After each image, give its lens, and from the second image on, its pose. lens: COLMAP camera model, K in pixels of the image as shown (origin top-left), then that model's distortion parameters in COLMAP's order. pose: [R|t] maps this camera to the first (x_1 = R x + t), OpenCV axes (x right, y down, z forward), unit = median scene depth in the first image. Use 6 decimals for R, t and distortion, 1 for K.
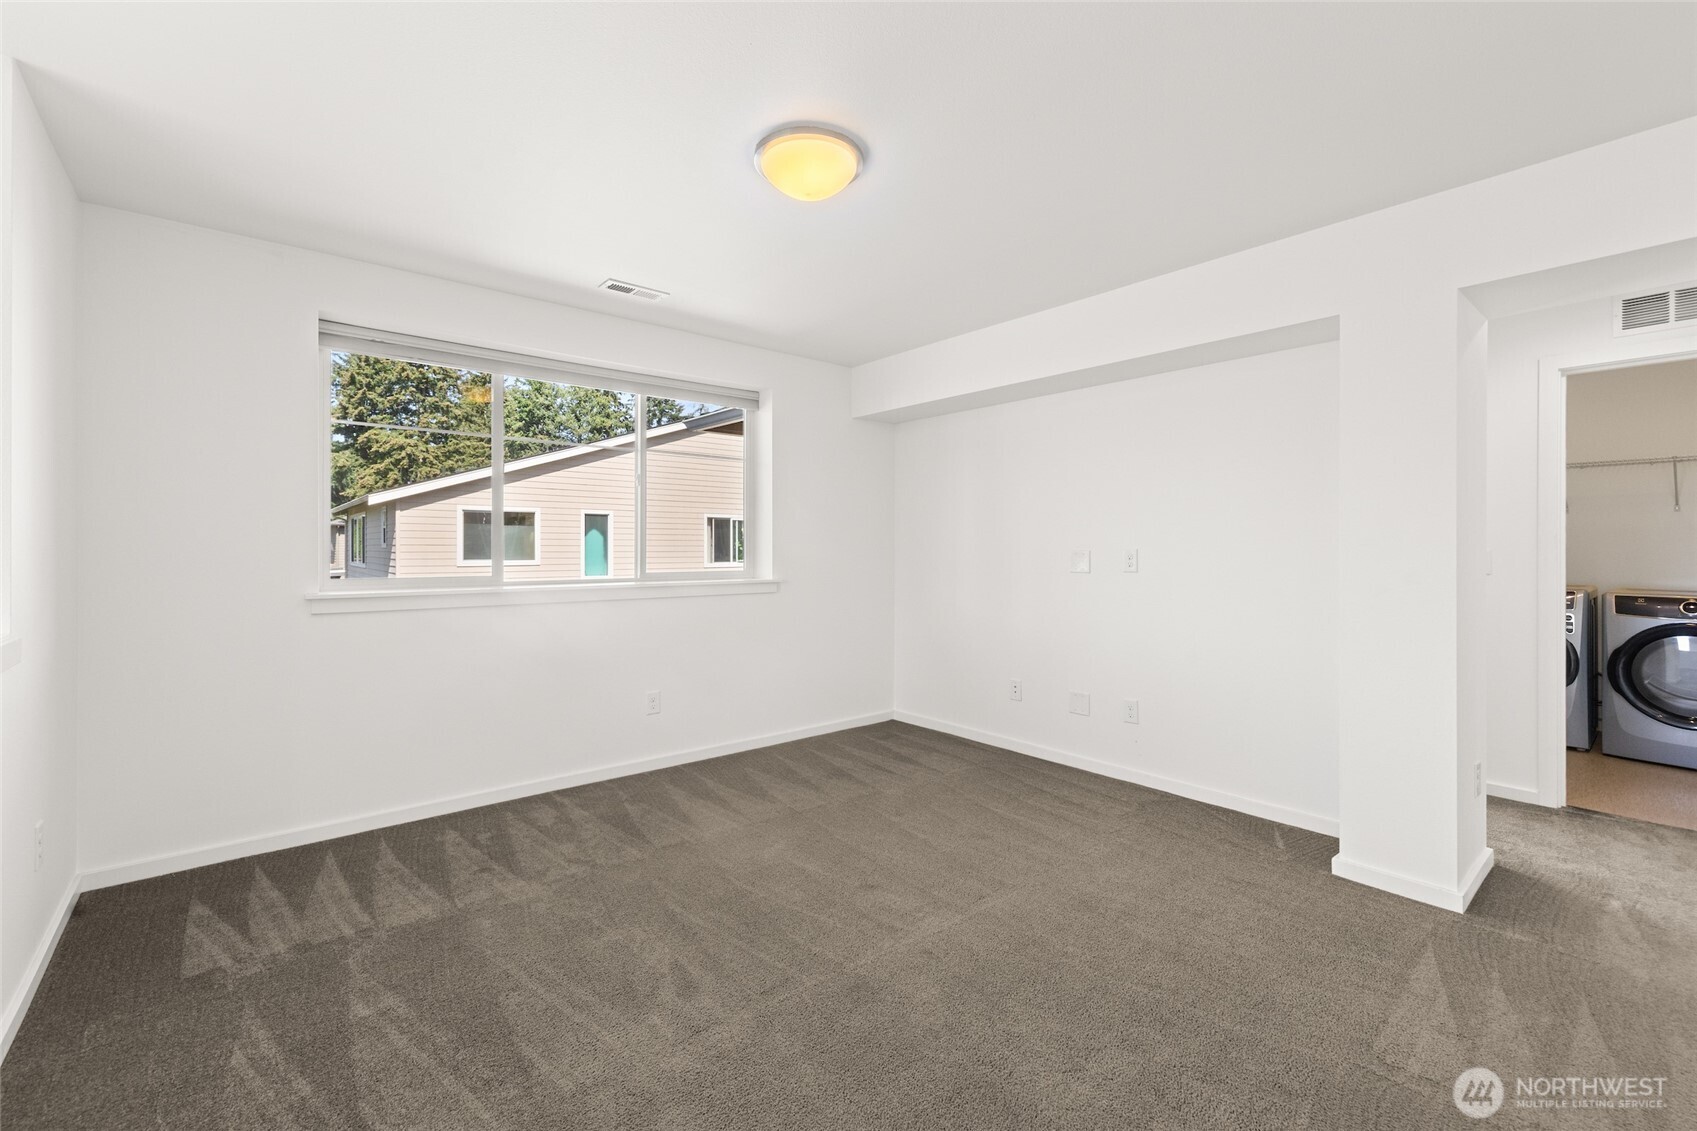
lens RADIAL K [[716.5, 0, 849.2], [0, 716.5, 558.0], [0, 0, 1]] dist [0.004293, 0.000270]
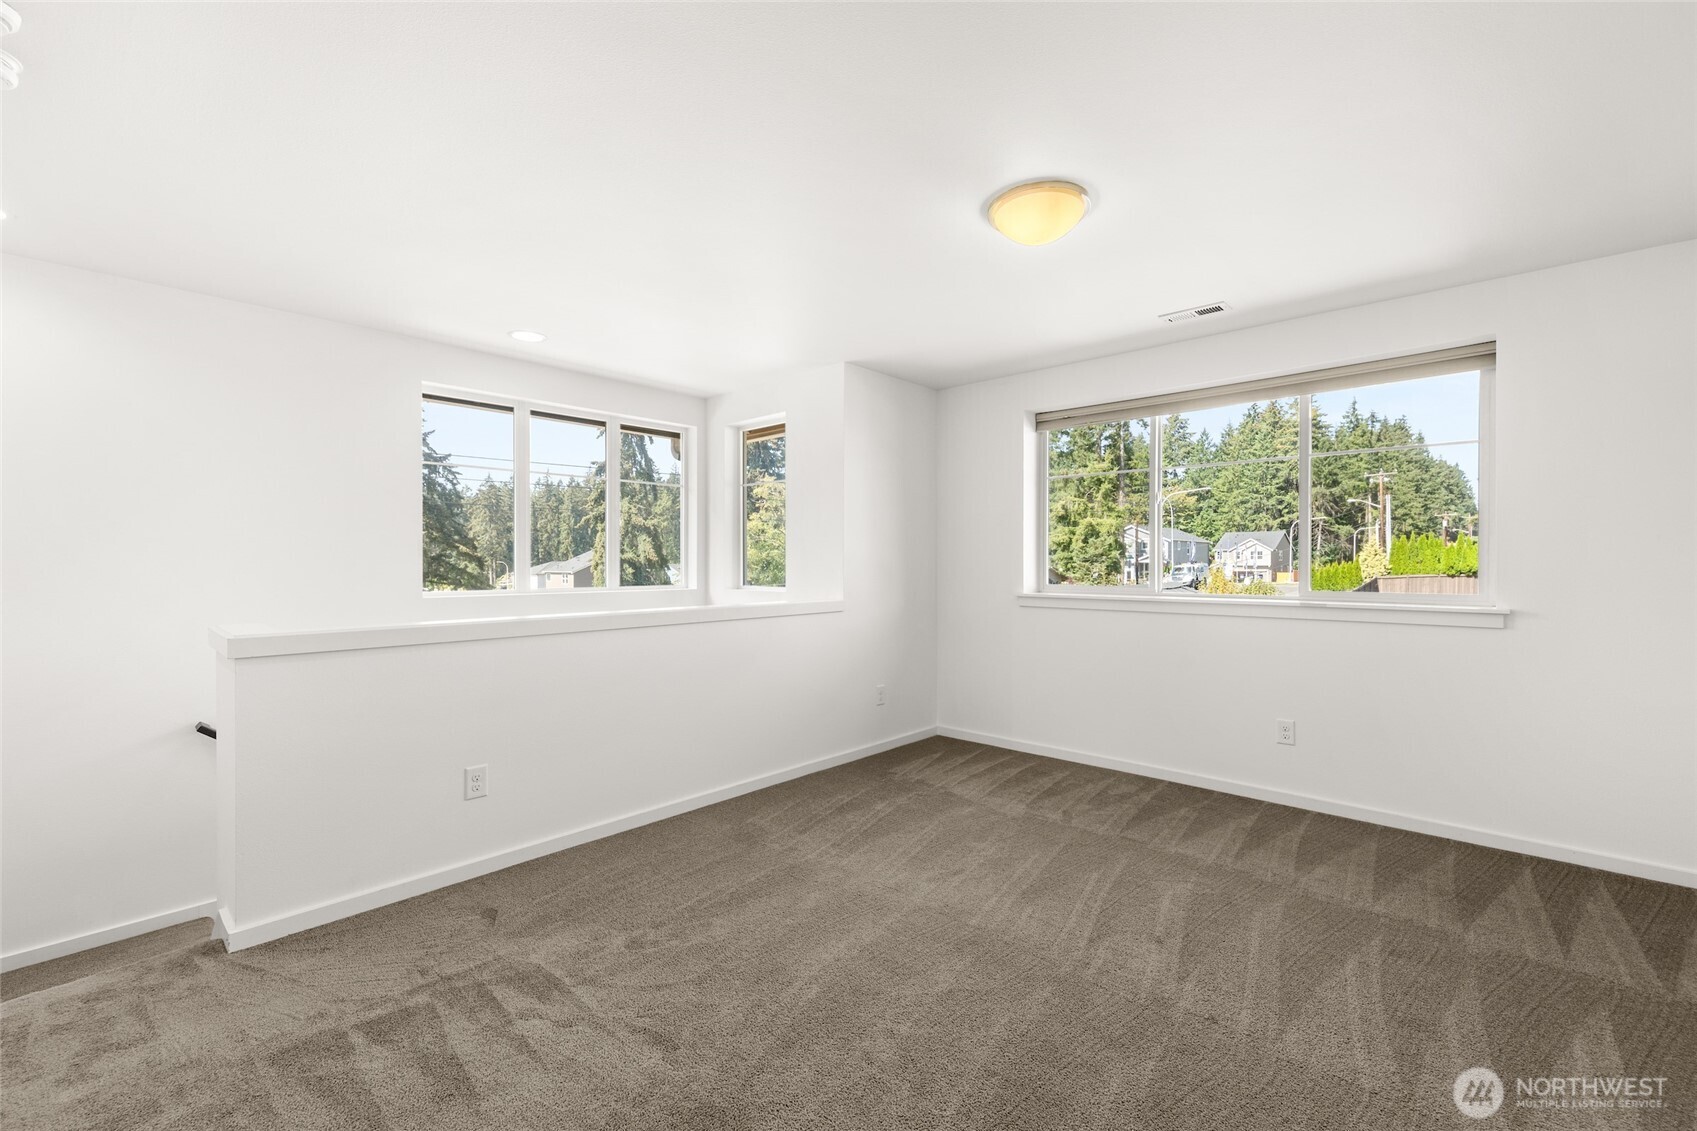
lens RADIAL K [[716.5, 0, 849.2], [0, 716.5, 558.0], [0, 0, 1]] dist [0.004293, 0.000270]
pose [[0.118034, -0.007359, -0.992982, 0.840280], [-0.015544, 0.999836, -0.009257, -0.004206], [0.992888, 0.016528, 0.117900, 0.486978]]
